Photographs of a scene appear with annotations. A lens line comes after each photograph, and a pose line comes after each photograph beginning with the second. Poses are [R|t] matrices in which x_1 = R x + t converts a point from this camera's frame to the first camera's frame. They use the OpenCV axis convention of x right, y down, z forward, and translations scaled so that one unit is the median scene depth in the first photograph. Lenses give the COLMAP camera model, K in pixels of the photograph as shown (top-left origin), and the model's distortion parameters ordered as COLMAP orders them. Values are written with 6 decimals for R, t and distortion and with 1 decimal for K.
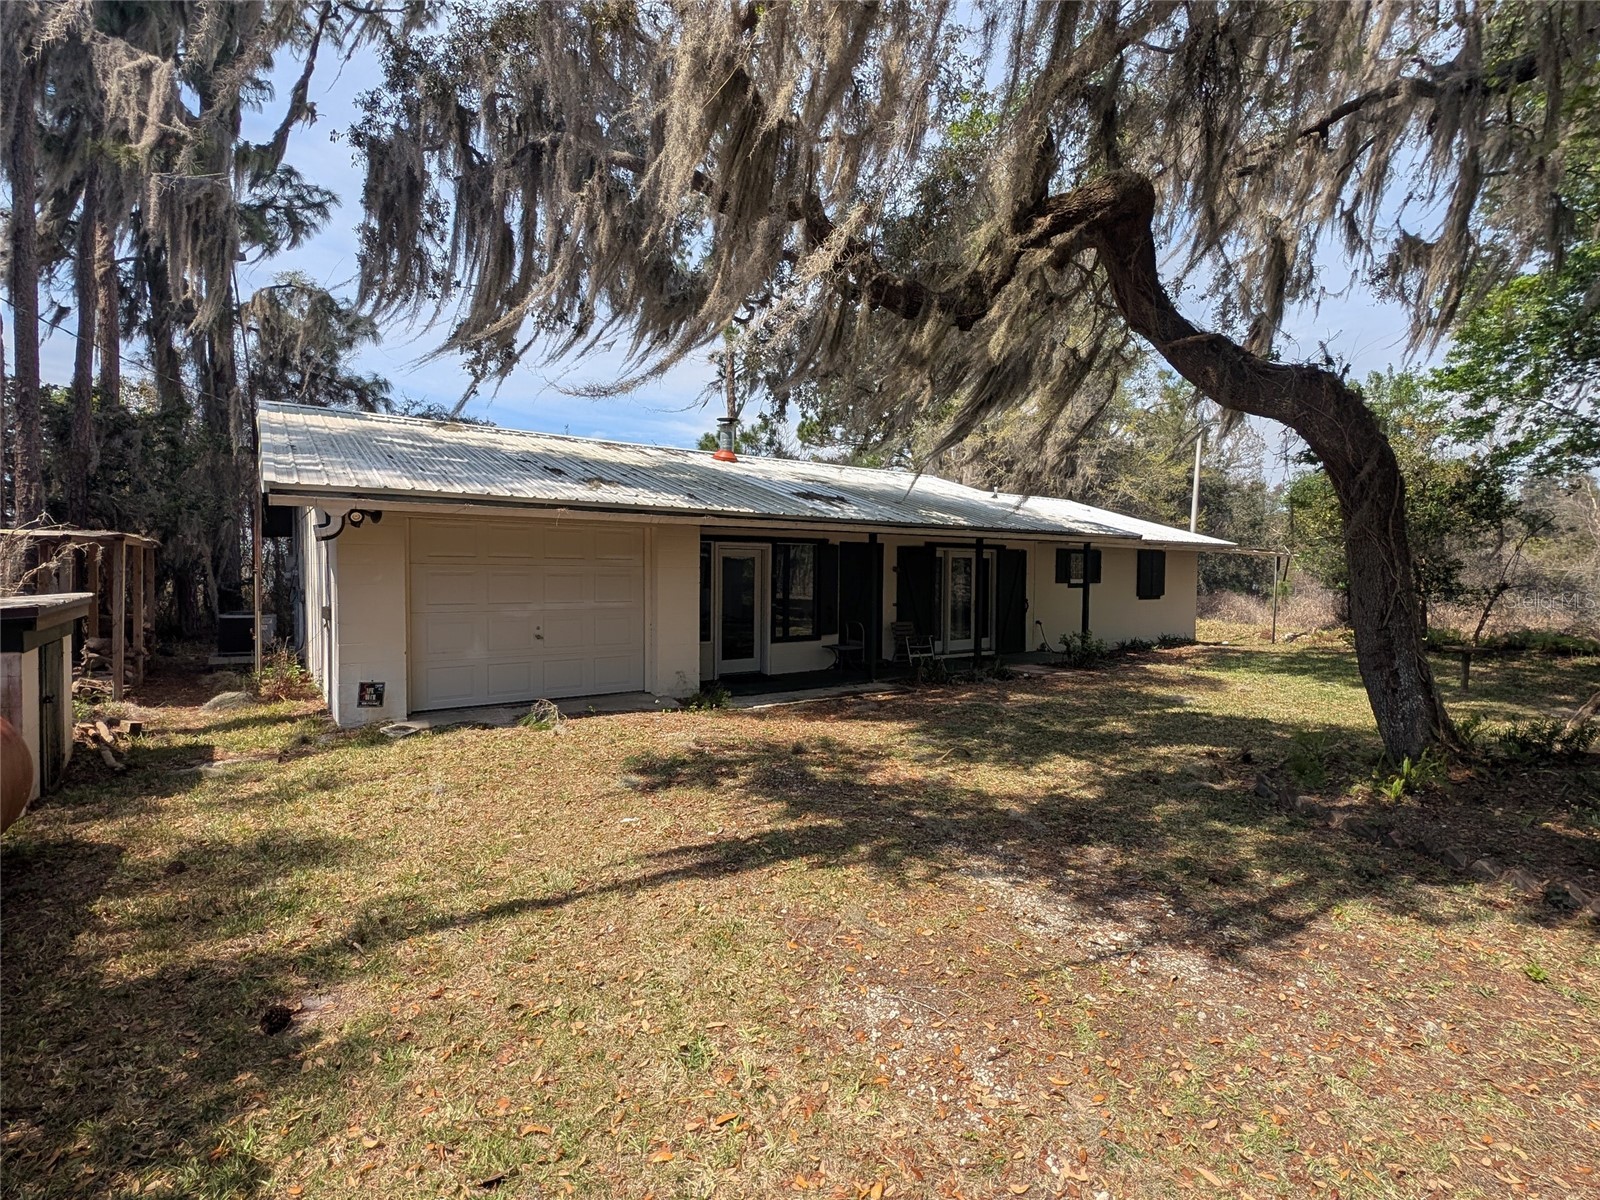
lens RADIAL K [[763.3, 0, 786.4], [0, 763.3, 589.2], [0, 0, 1]] dist [0.007643, -0.000394]
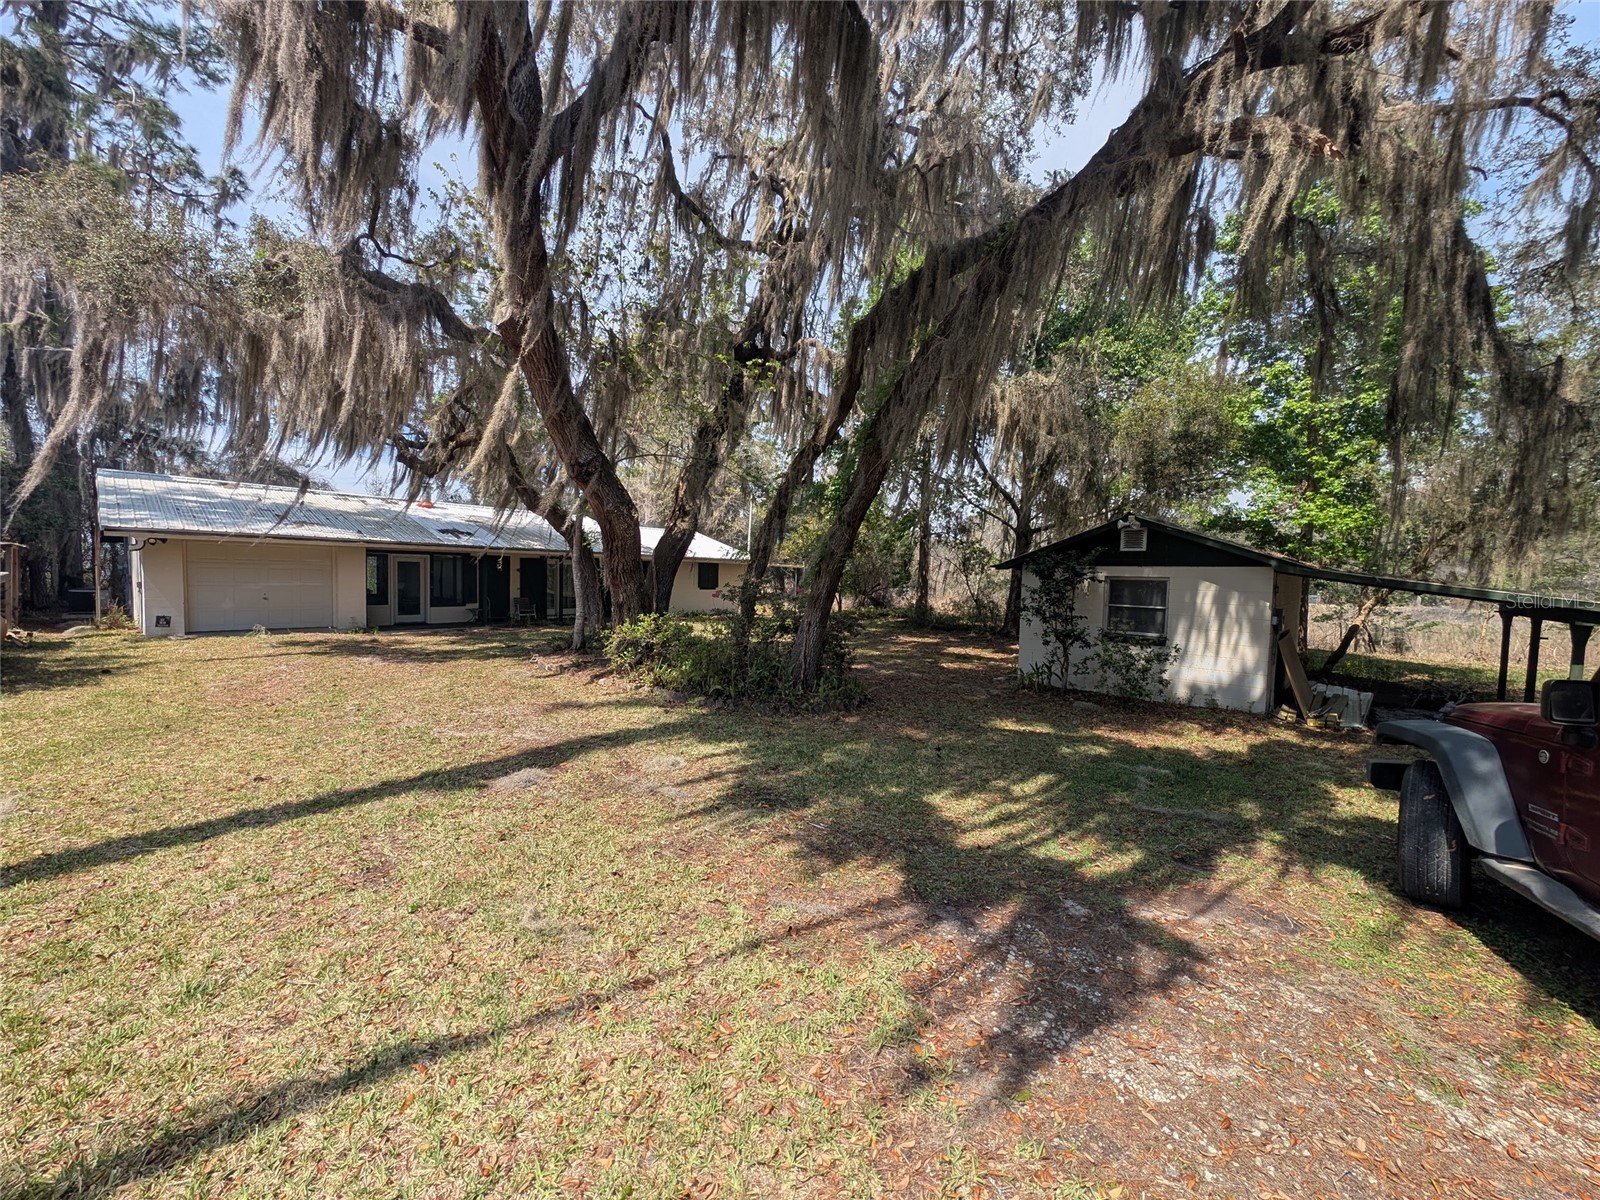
lens RADIAL K [[588.5, 0, 791.4], [0, 588.5, 600.3], [0, 0, 1]] dist [0.000393, -0.001419]
pose [[0.965140, 0.004961, 0.261687, 0.550754], [-0.011203, 0.999687, 0.022365, 0.013346], [-0.261494, -0.024517, 0.964894, -0.800660]]
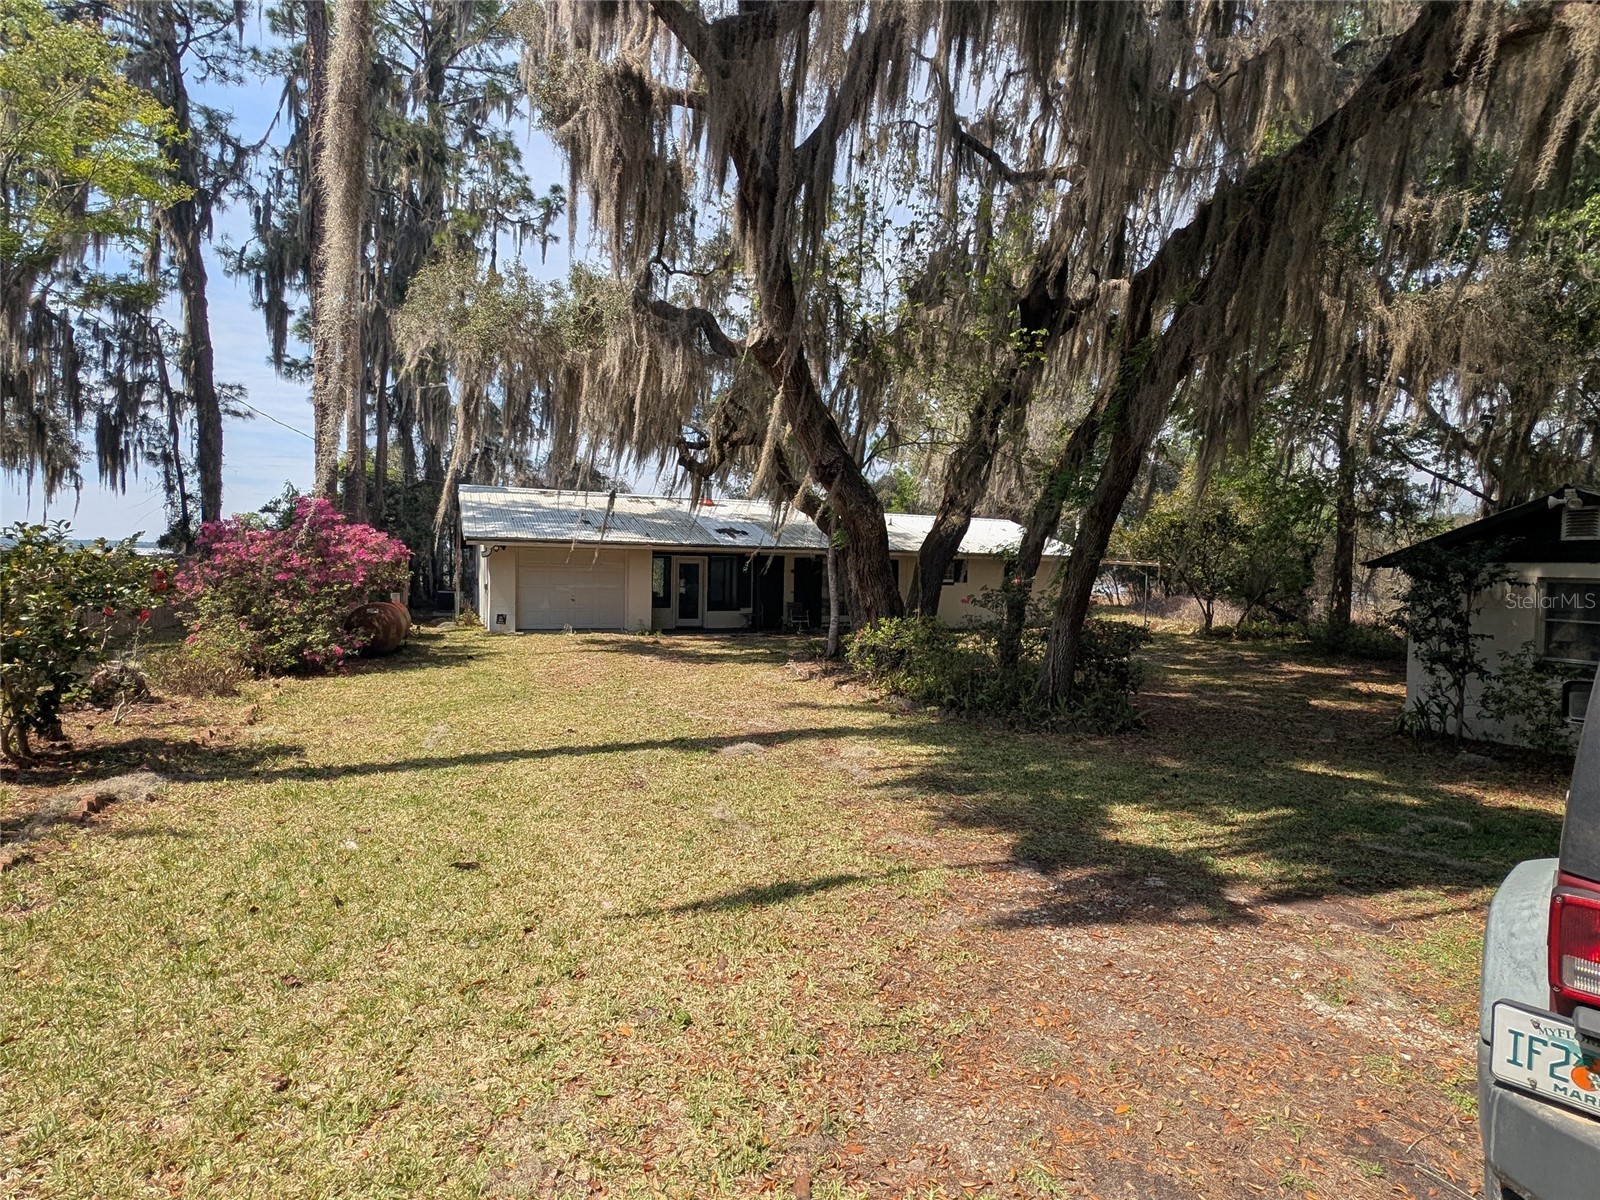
lens RADIAL K [[801.3, 0, 819.8], [0, 801.3, 586.8], [0, 0, 1]] dist [-0.002432, -0.000904]
pose [[0.986711, 0.015524, -0.161742, 0.650227], [-0.015990, 0.999871, -0.001580, 0.014157], [0.161697, 0.004145, 0.986832, -1.014999]]
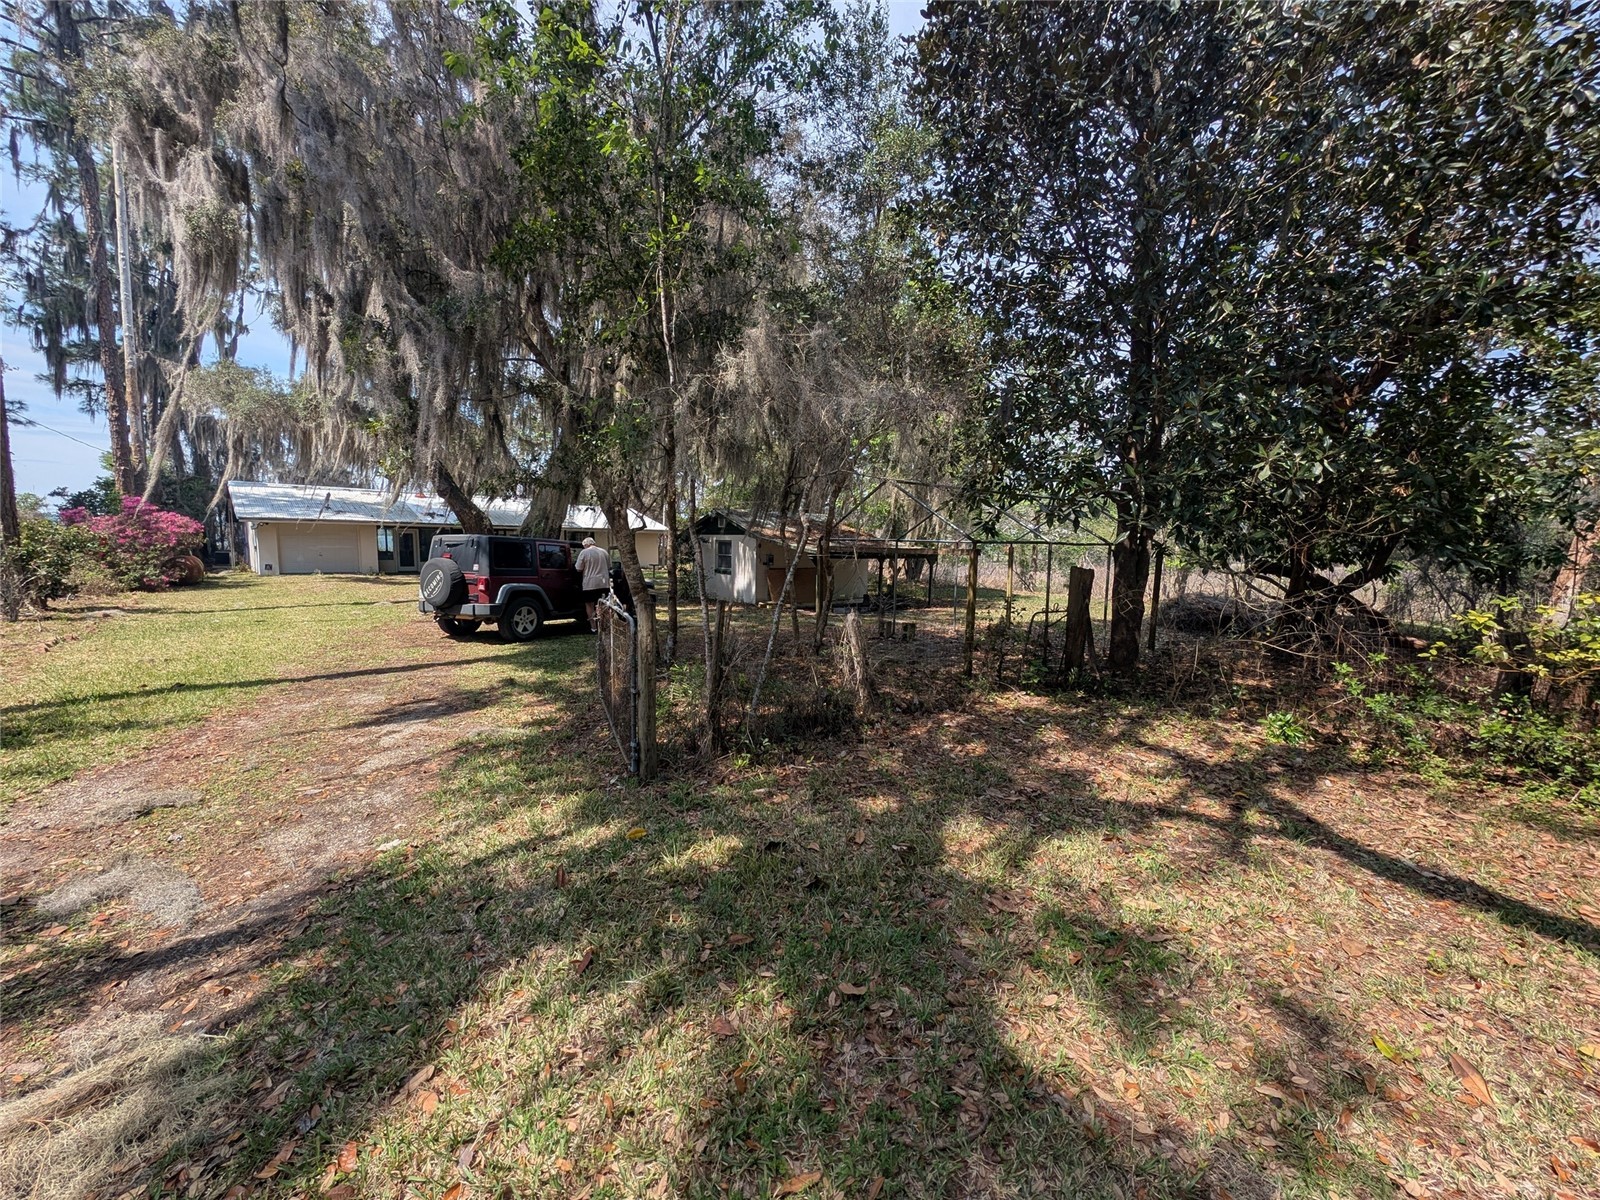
lens RADIAL K [[596.4, 0, 793.7], [0, 596.4, 595.5], [0, 0, 1]] dist [-0.002517, 0.000090]
pose [[0.983466, -0.006350, 0.180983, 1.197689], [-0.006418, 0.997535, 0.069874, 0.034988], [-0.180981, -0.069880, 0.981001, -1.927424]]
